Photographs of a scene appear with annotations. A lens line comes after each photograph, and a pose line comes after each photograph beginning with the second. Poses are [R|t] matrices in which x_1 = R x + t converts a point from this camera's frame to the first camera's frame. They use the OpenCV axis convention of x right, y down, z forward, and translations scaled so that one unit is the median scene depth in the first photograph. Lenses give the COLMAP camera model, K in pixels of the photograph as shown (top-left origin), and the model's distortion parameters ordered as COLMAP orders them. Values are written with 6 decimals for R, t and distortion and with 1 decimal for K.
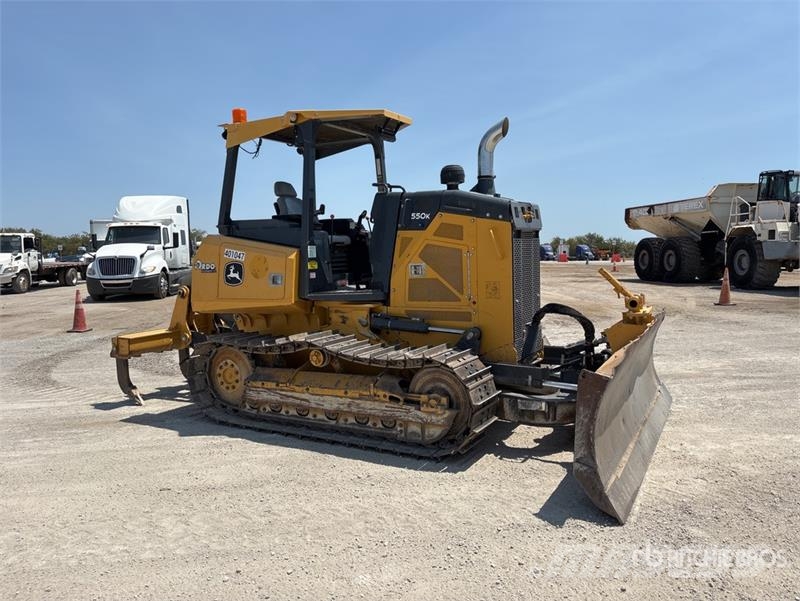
lens RADIAL K [[596.1, 0, 408.1], [0, 596.1, 291.5], [0, 0, 1]] dist [0.084502, -0.076459]
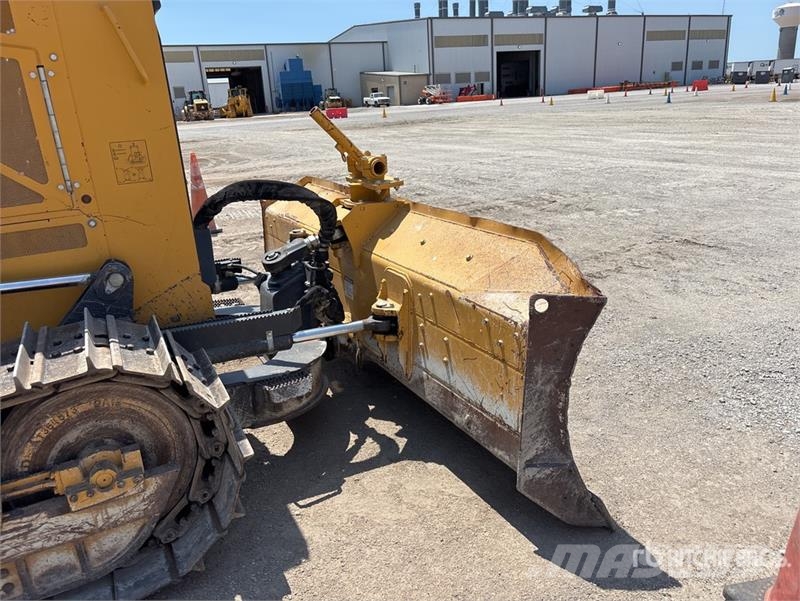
lens RADIAL K [[608.2, 0, 382.2], [0, 608.2, 299.4], [0, 0, 1]] dist [0.060565, -0.075390]
pose [[0.565977, -0.271233, 0.778526, -0.113600], [0.110273, 0.960751, 0.254552, 0.000131], [-0.817013, -0.058220, 0.573672, 0.564664]]
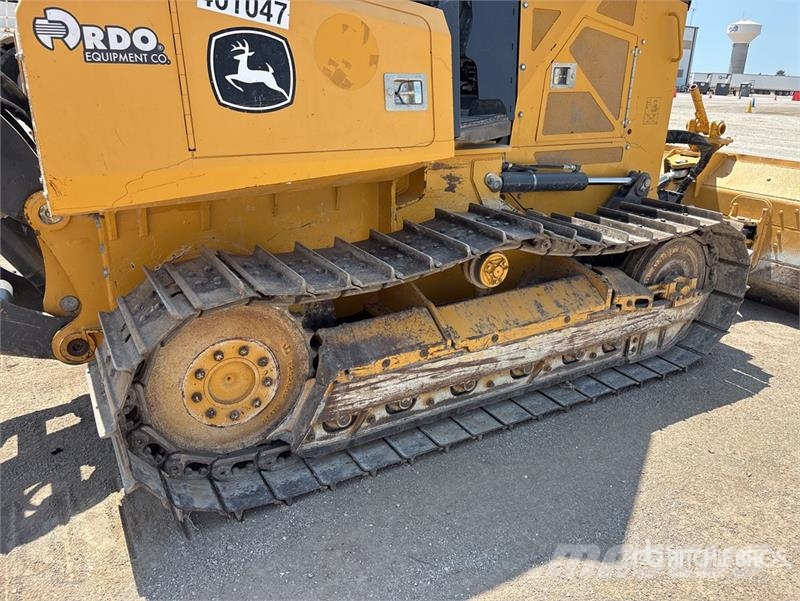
lens RADIAL K [[605.6, 0, 401.2], [0, 605.6, 296.7], [0, 0, 1]] dist [0.064856, -0.085075]
pose [[0.497732, -0.262196, 0.826750, -0.587375], [0.028393, 0.957627, 0.286609, -0.006964], [-0.866866, -0.119180, 0.484087, 0.830582]]
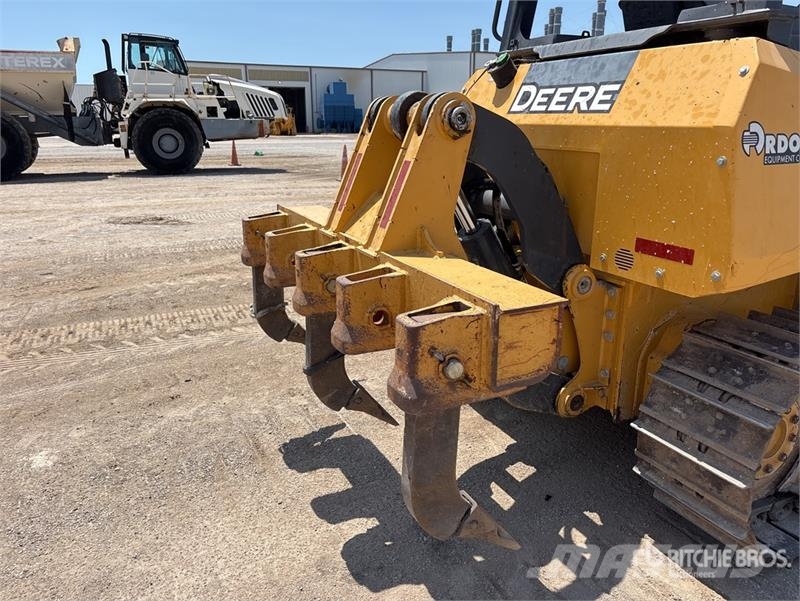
lens RADIAL K [[620.6, 0, 401.1], [0, 620.6, 295.9], [0, 0, 1]] dist [0.067525, -0.101060]
pose [[0.566029, -0.201099, 0.799481, -0.811682], [0.048870, 0.976271, 0.210968, -0.047971], [-0.822936, -0.080343, 0.562425, 1.085698]]
